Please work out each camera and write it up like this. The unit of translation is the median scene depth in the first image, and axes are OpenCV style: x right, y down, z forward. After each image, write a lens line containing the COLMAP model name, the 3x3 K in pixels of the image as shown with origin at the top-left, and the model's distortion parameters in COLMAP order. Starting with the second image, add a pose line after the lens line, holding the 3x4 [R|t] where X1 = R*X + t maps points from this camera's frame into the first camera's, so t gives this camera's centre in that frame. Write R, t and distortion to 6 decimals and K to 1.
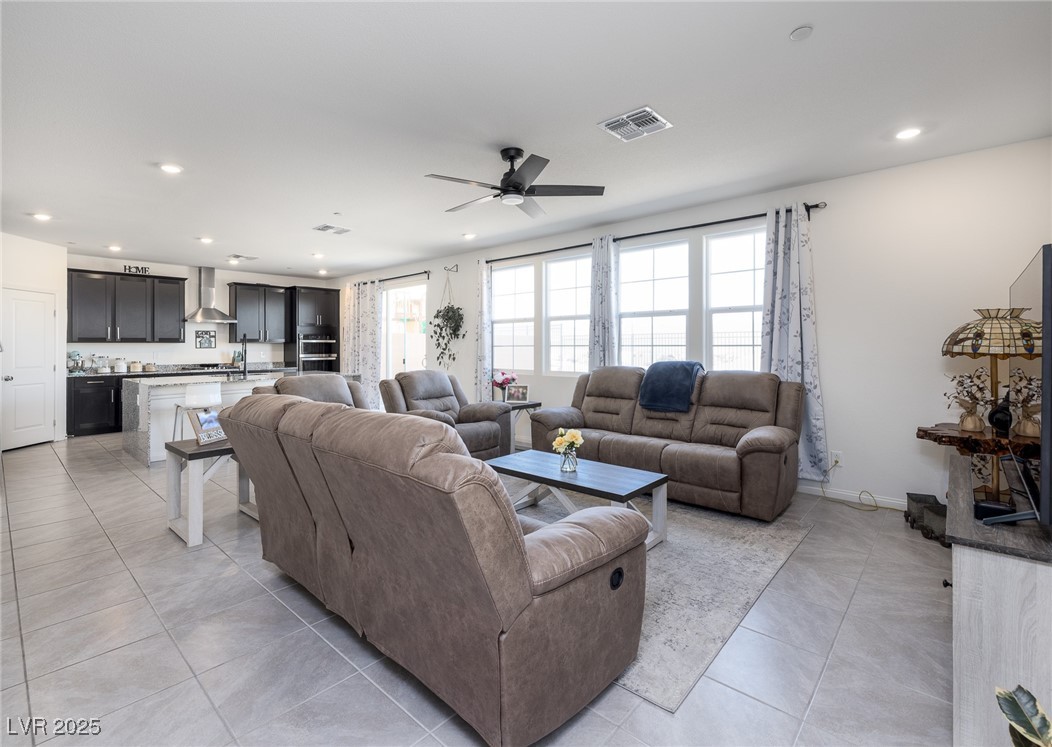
lens RADIAL K [[476.9, 0, 516.6], [0, 476.9, 342.4], [0, 0, 1]] dist [0.002725, -0.002250]
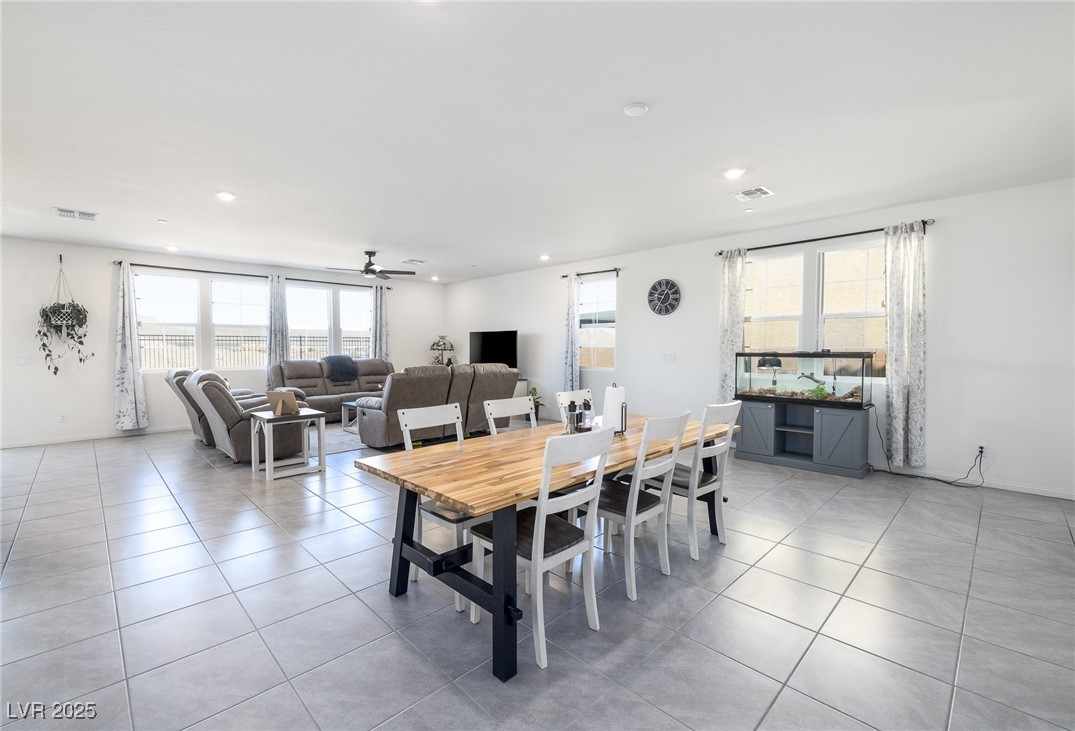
lens RADIAL K [[461.3, 0, 522.2], [0, 461.3, 361.1], [0, 0, 1]] dist [0.009597, -0.000607]
pose [[0.079899, -0.031290, 0.996312, -1.203292], [-0.005534, 0.999478, 0.031834, 0.000701], [-0.996788, -0.008058, 0.079684, 0.110336]]
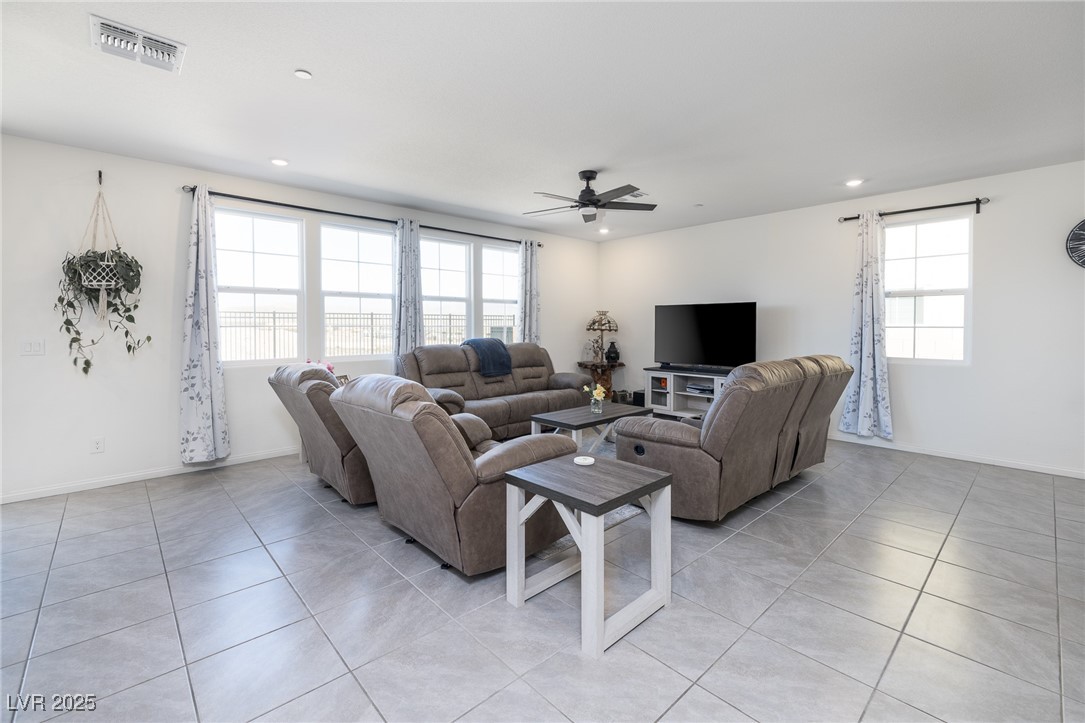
lens RADIAL K [[462.1, 0, 537.3], [0, 462.1, 328.8], [0, 0, 1]] dist [-0.002354, 0.002402]
pose [[0.096585, -0.004736, 0.995314, -0.766509], [-0.006180, 0.999967, 0.005357, 0.005338], [-0.995306, -0.006669, 0.096552, 0.621380]]
